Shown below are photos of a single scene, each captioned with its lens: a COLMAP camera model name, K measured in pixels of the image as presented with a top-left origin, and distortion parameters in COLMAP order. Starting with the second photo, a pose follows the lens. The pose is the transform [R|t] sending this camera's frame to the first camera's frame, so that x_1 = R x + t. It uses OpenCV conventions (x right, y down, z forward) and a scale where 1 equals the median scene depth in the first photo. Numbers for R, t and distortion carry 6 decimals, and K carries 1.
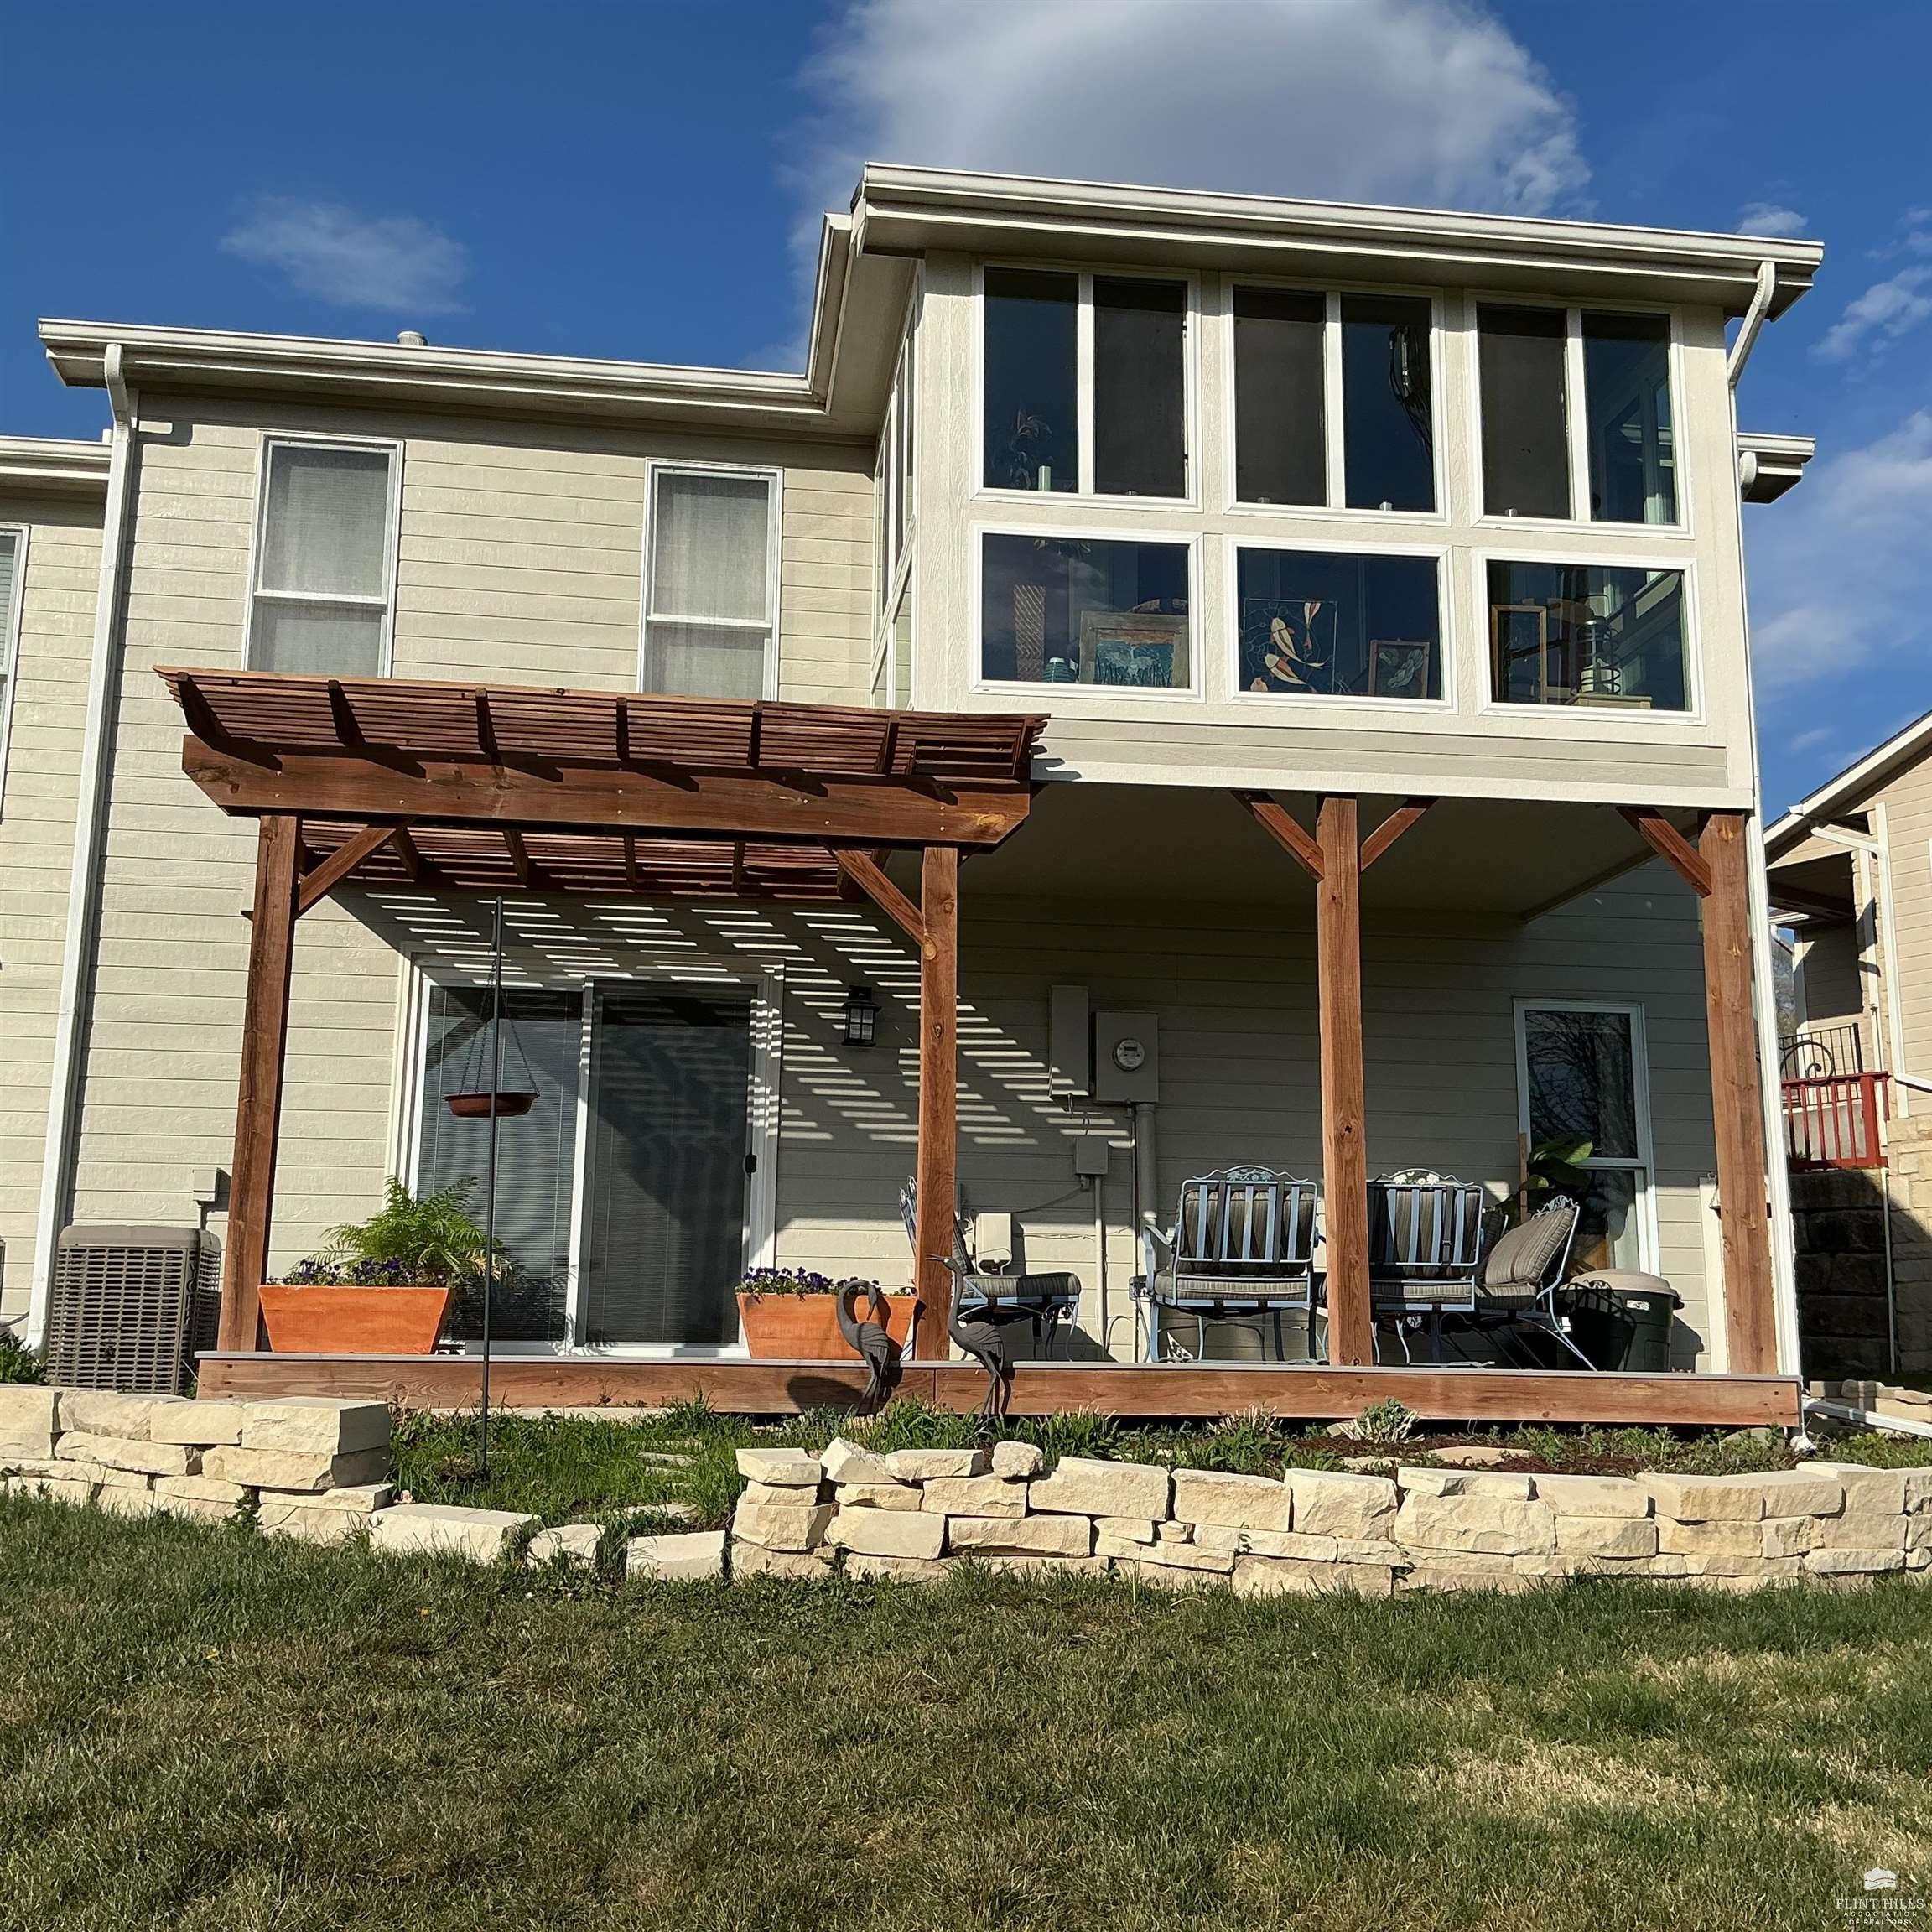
lens RADIAL K [[2158.0, 0, 973.4], [0, 2158.0, 947.3], [0, 0, 1]] dist [0.063214, 0.000000]
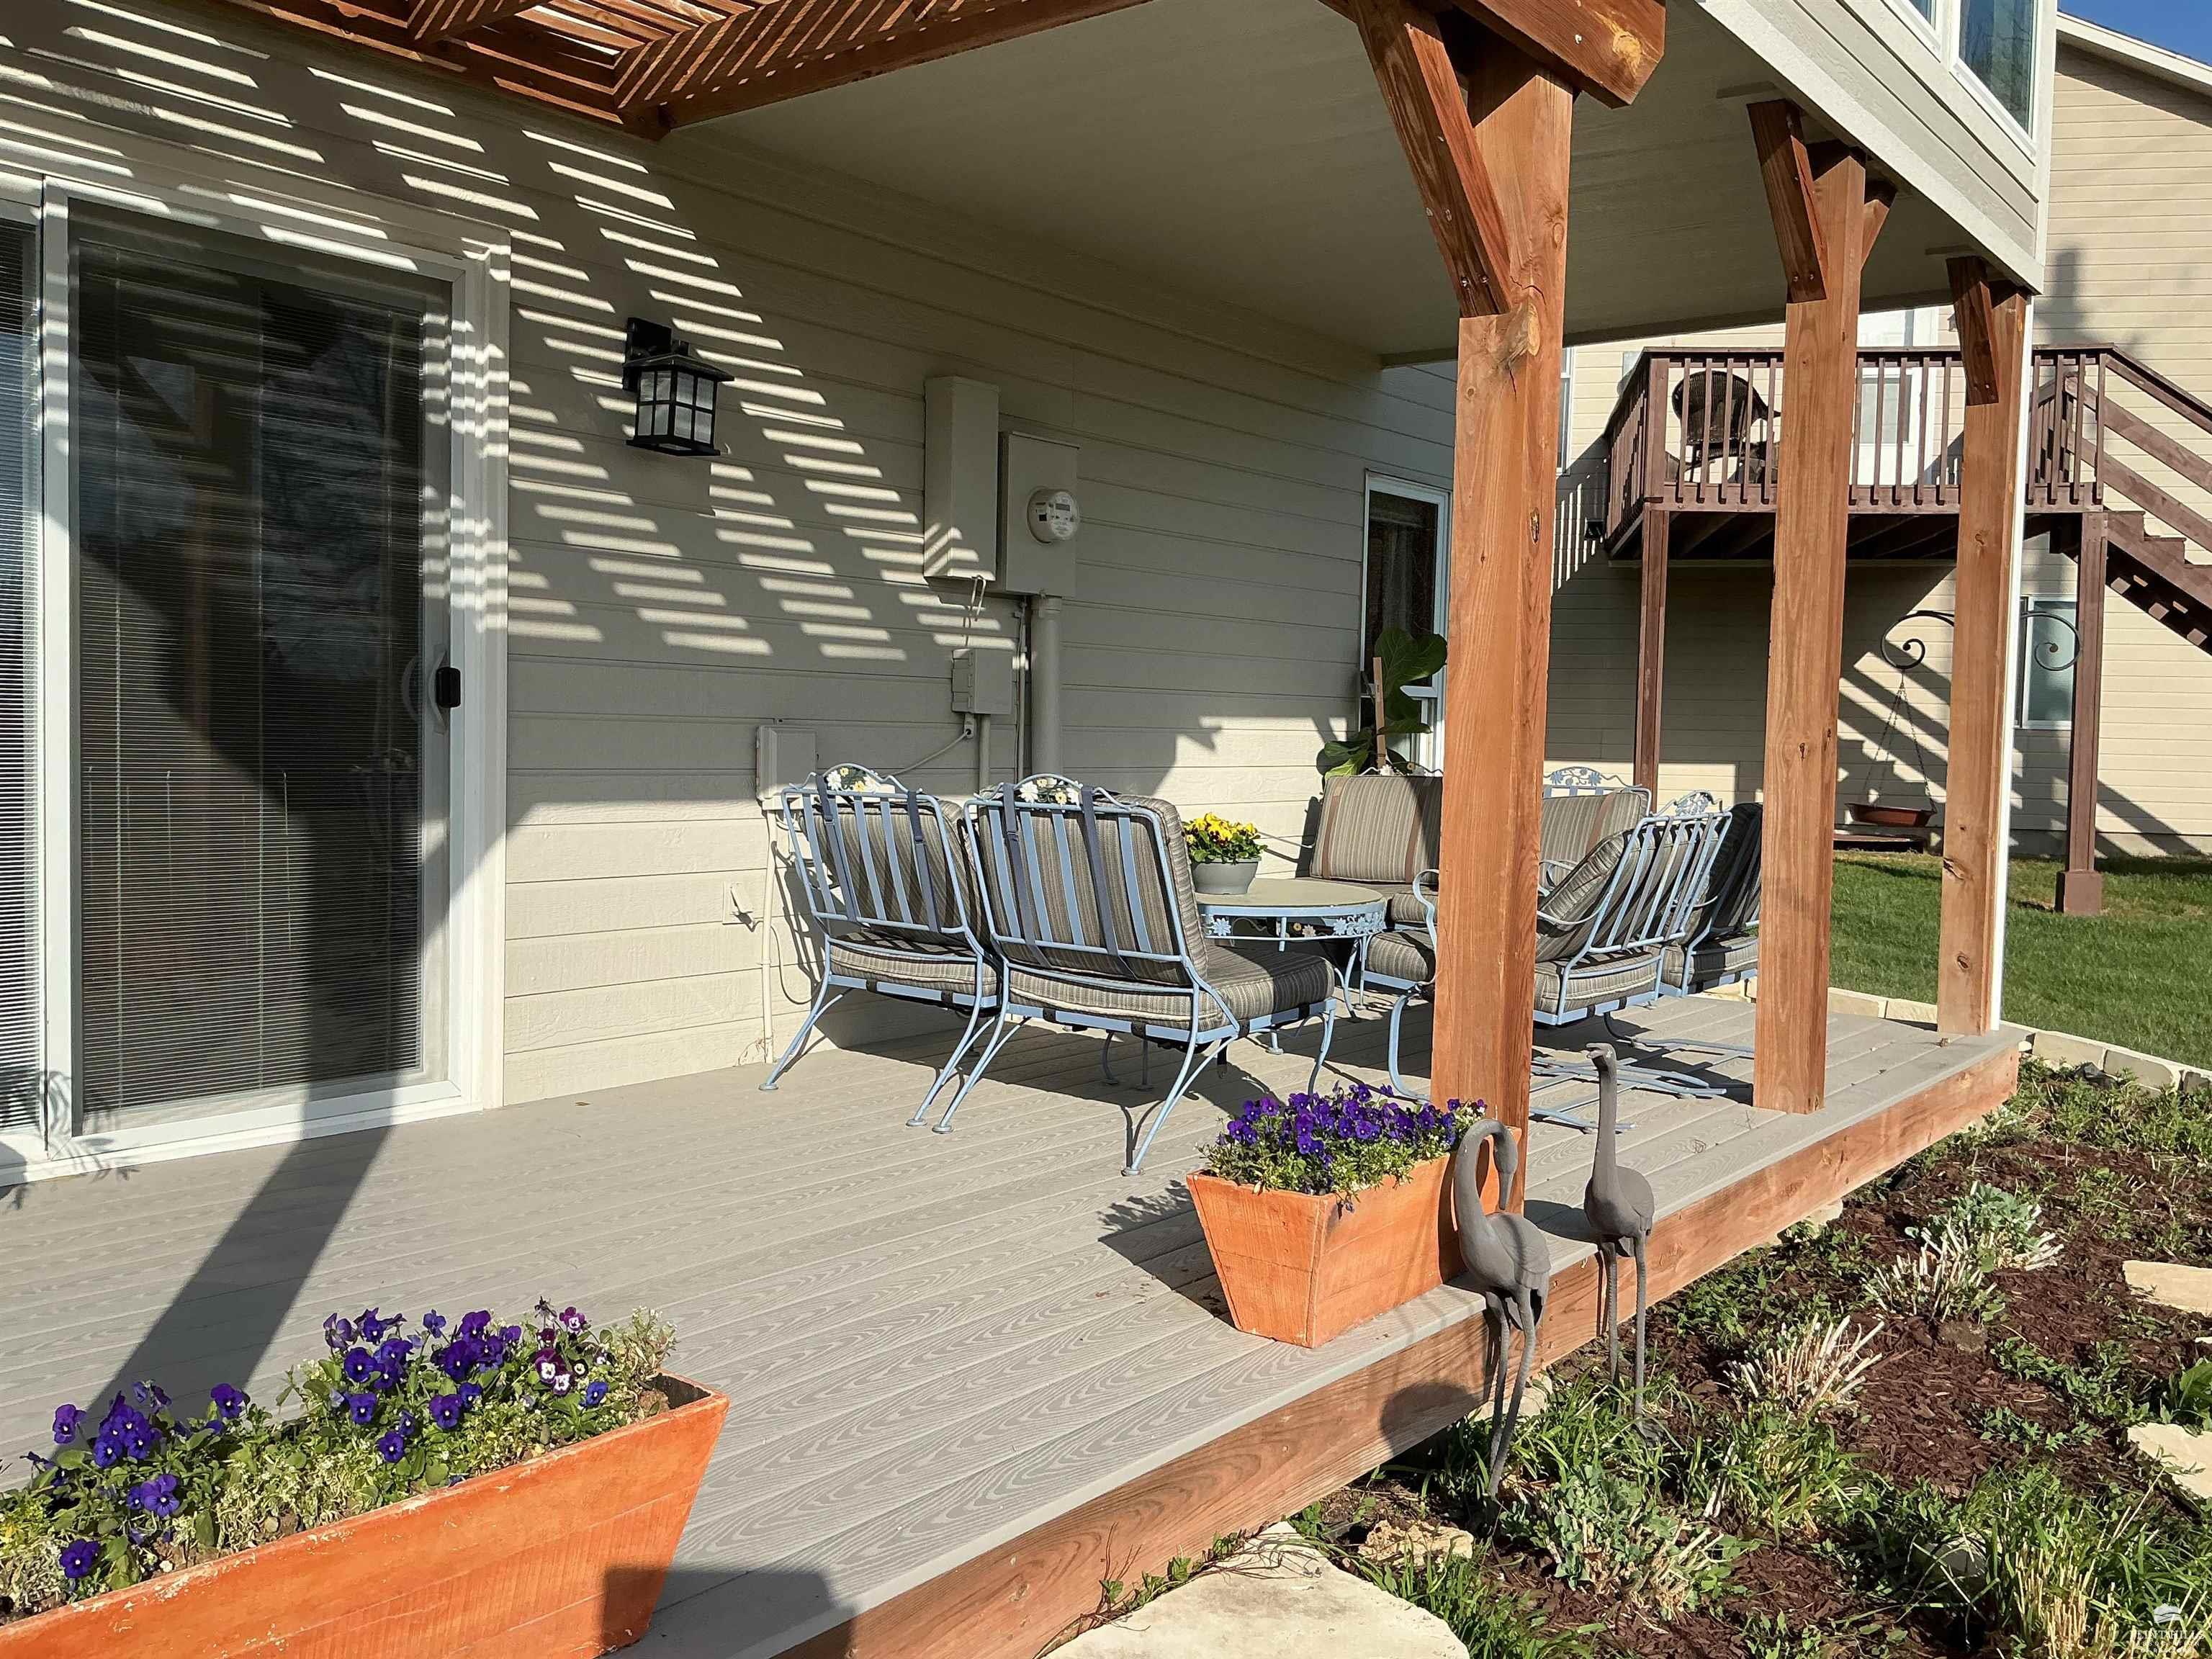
lens RADIAL K [[1846.6, 0, 1096.4], [0, 1846.6, 826.6], [0, 0, 1]] dist [0.084764, -0.139550]
pose [[0.724135, -0.030415, 0.688988, -0.317509], [-0.152573, 0.967208, 0.203054, 0.031835], [-0.672570, -0.252159, 0.695748, 0.721284]]
